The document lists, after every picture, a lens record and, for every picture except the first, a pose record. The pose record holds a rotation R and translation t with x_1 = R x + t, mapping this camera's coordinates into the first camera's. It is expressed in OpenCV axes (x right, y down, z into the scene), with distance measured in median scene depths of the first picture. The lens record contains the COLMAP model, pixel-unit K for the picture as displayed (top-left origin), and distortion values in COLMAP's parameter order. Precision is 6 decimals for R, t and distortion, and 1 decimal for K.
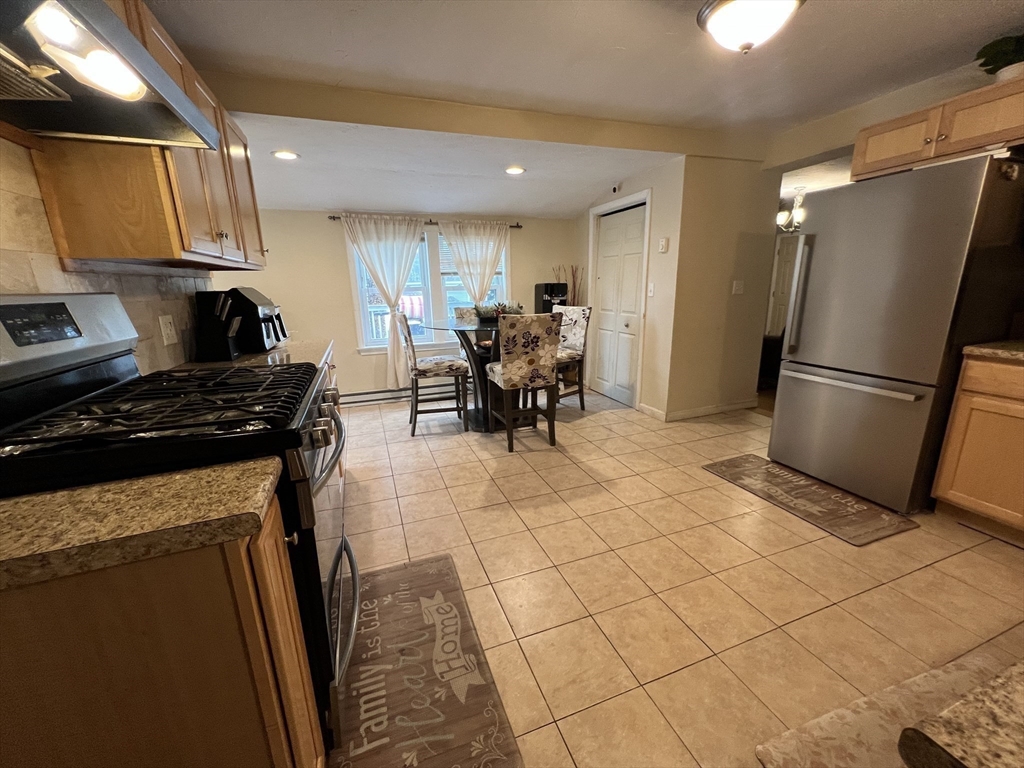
lens RADIAL K [[406.3, 0, 510.5], [0, 406.3, 382.9], [0, 0, 1]] dist [-0.001383, 0.000068]
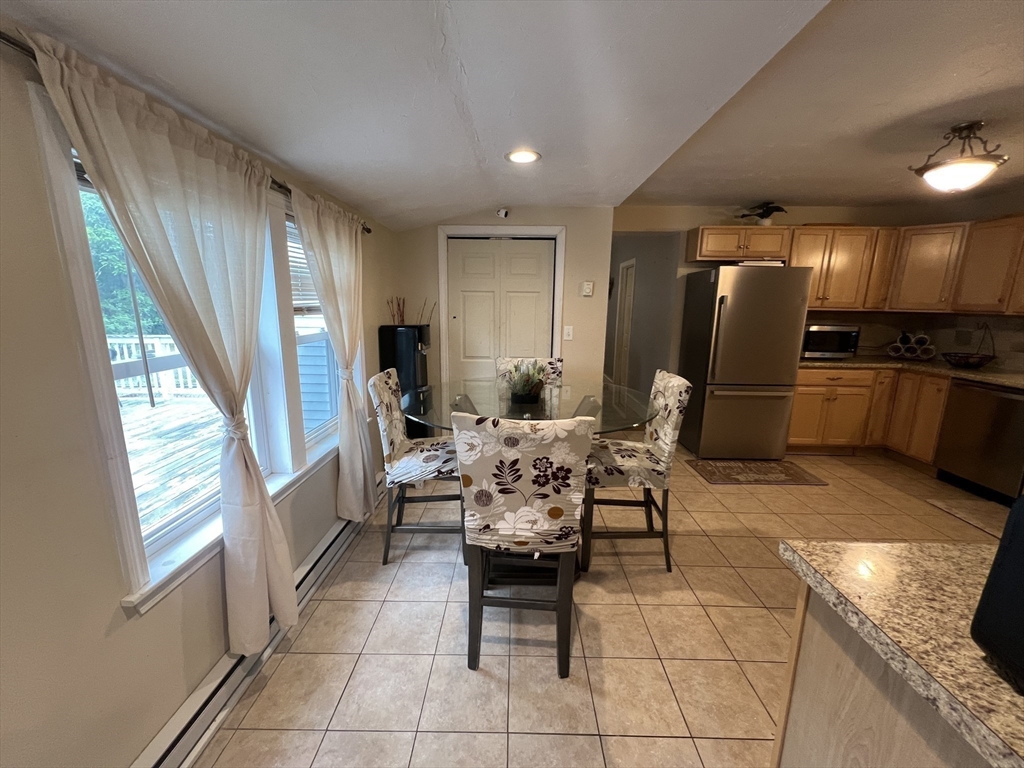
lens RADIAL K [[406.3, 0, 509.8], [0, 406.3, 386.4], [0, 0, 1]] dist [-0.001383, 0.000068]
pose [[0.365869, -0.163794, 0.916139, -0.594668], [0.204830, 0.974425, 0.092414, -0.226850], [-0.907846, 0.153842, 0.390062, 0.786591]]
